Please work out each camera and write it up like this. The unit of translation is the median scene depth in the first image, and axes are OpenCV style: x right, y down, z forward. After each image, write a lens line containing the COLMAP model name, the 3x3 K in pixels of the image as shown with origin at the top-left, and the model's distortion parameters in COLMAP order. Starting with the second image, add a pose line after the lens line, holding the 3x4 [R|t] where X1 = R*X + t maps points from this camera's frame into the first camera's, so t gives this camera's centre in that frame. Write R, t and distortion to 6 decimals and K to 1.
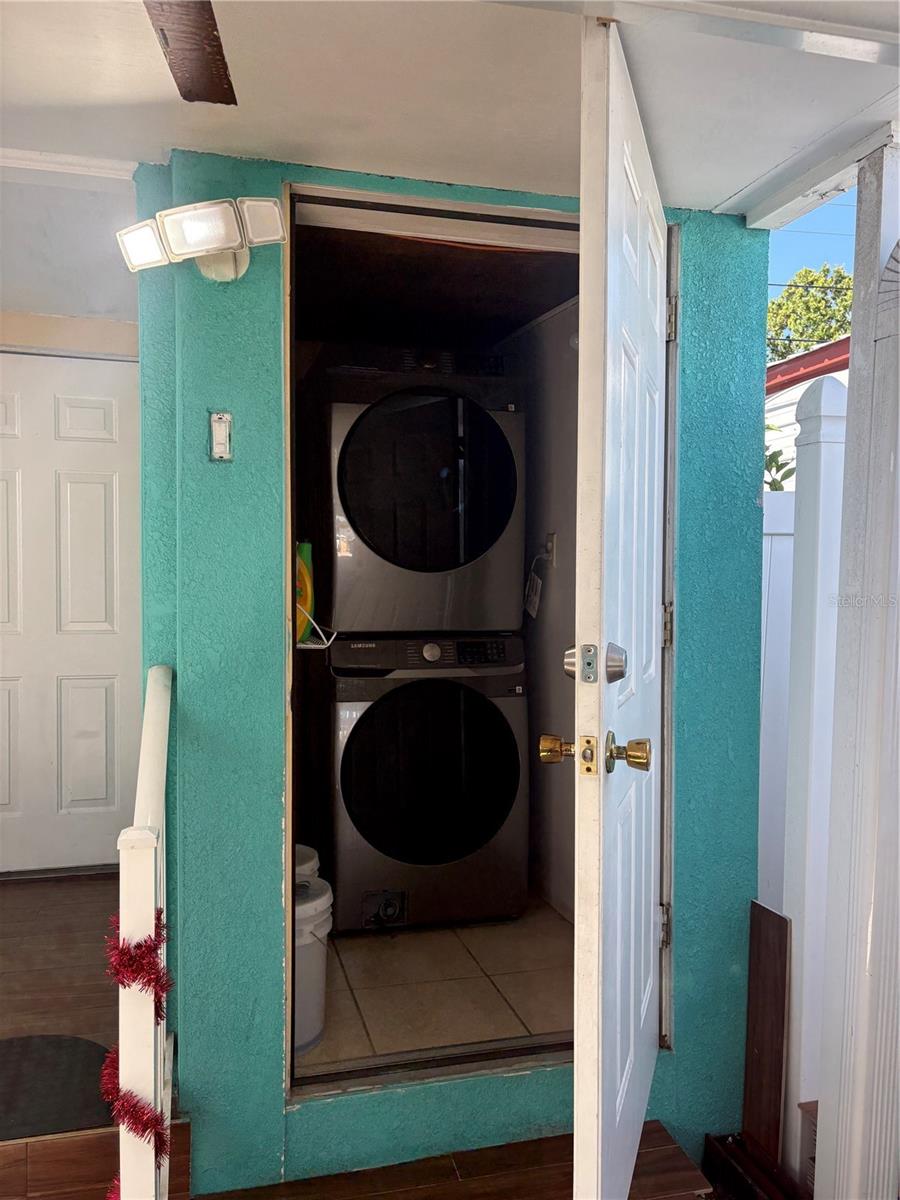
lens RADIAL K [[907.4, 0, 449.4], [0, 907.4, 601.3], [0, 0, 1]] dist [0.023012, -0.016394]
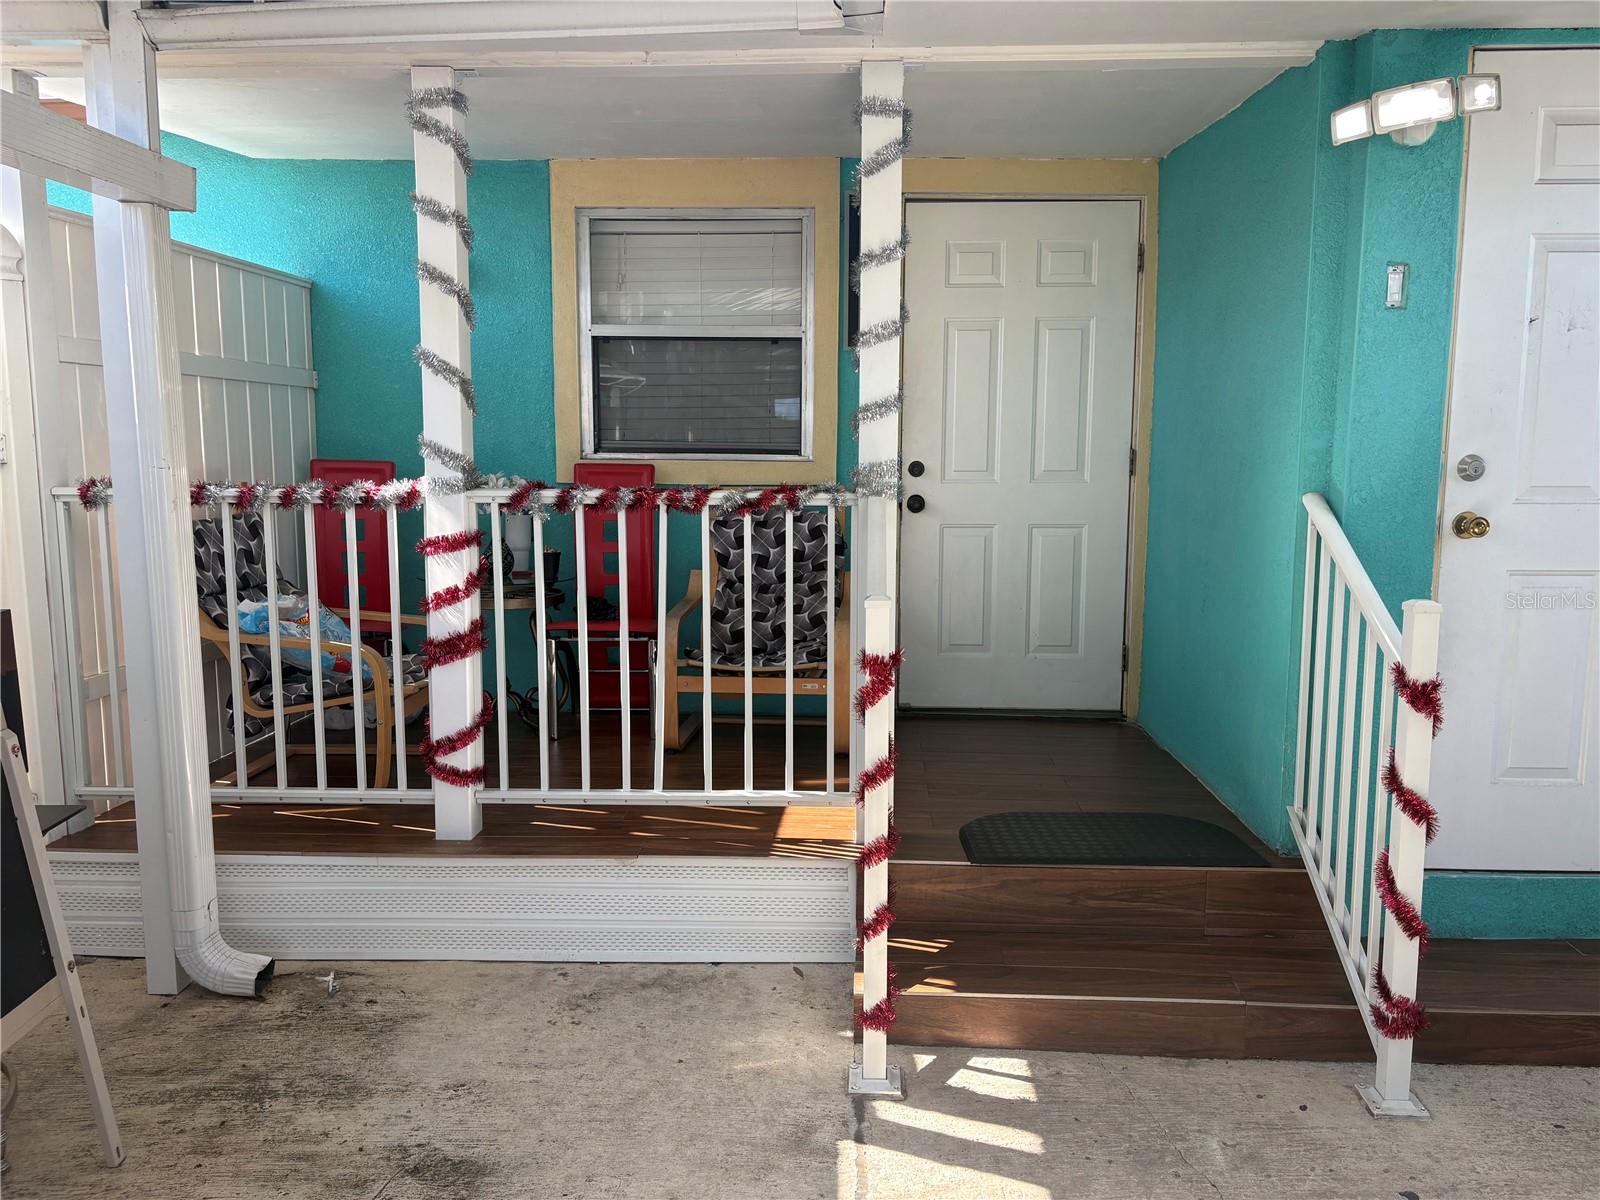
lens RADIAL K [[1209.8, 0, 800.7], [0, 1209.8, 600.6], [0, 0, 1]] dist [0.023012, -0.016394]
pose [[0.951418, 0.030617, -0.306376, -0.264166], [0.002280, 0.994316, 0.106447, 0.023695], [0.307894, -0.101974, 0.945940, -0.380945]]
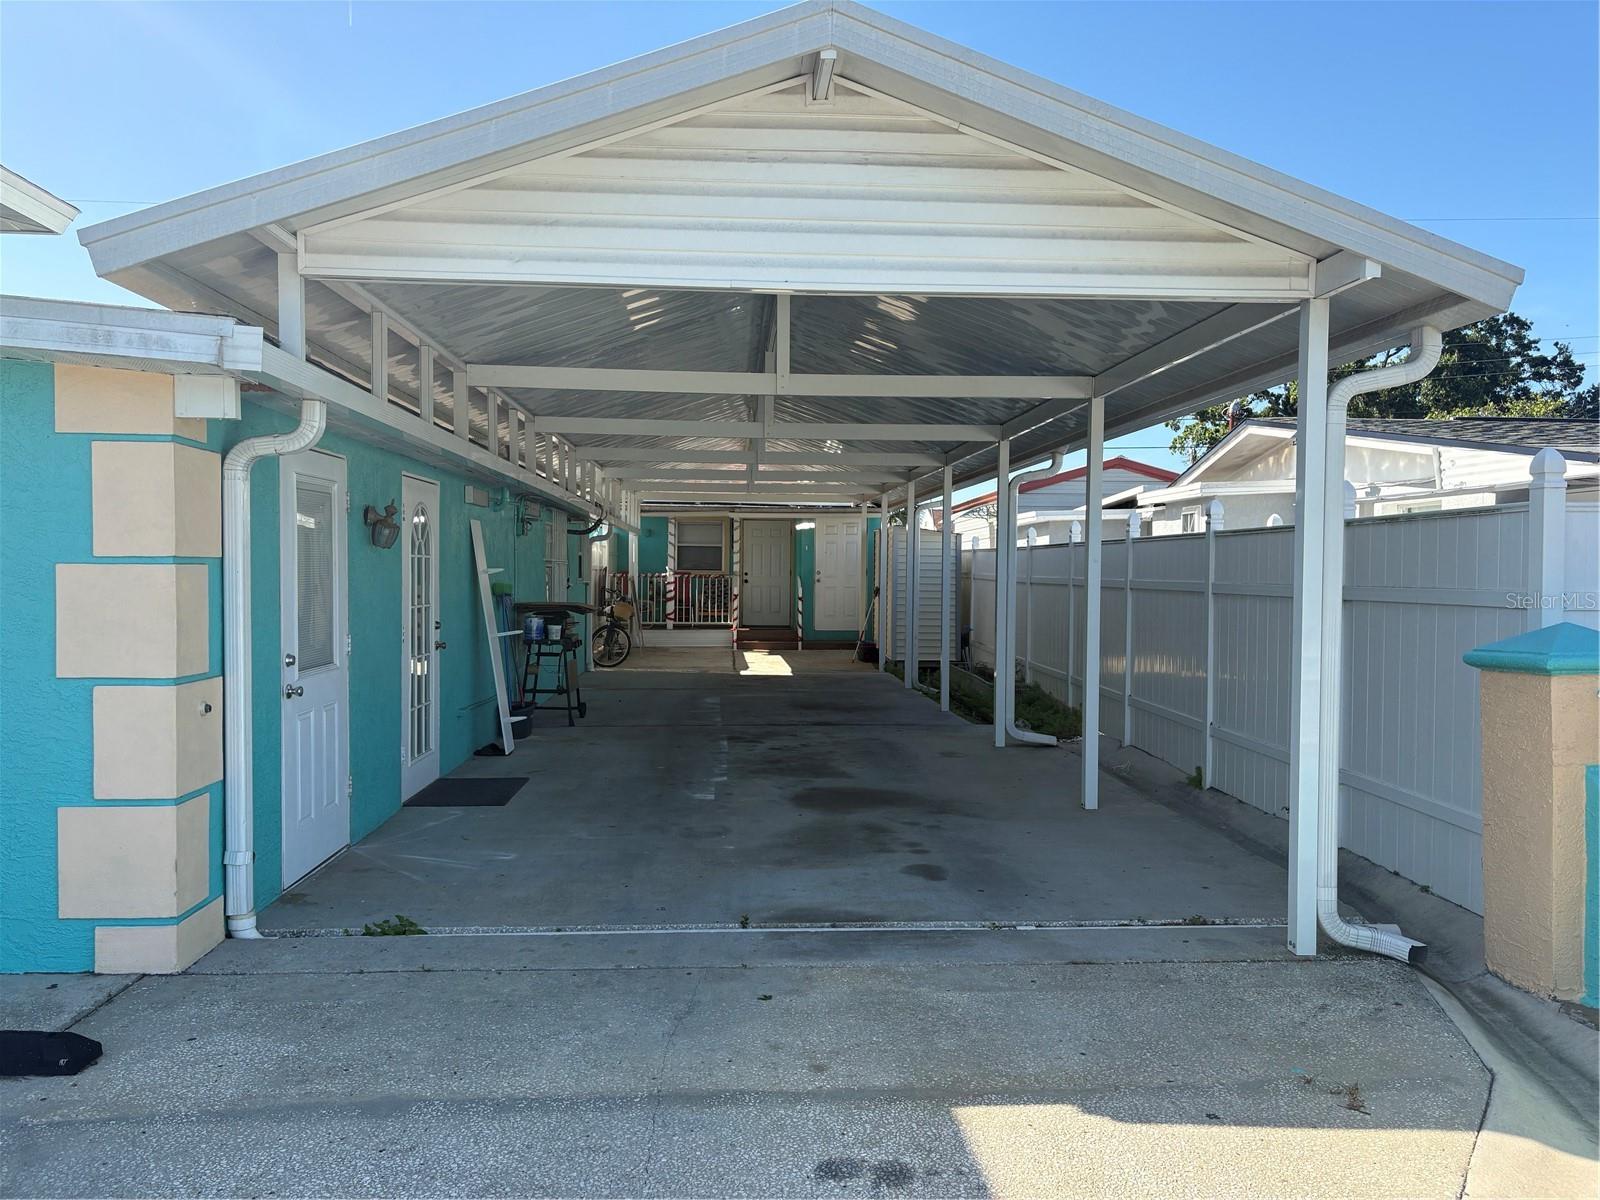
lens RADIAL K [[1209.8, 0, 801.1], [0, 1209.8, 599.8], [0, 0, 1]] dist [0.023012, -0.016394]
pose [[0.977215, 0.003030, -0.212232, 1.085880], [-0.003460, 0.999993, -0.001652, 0.166650], [0.212226, 0.002349, 0.977218, -5.244089]]
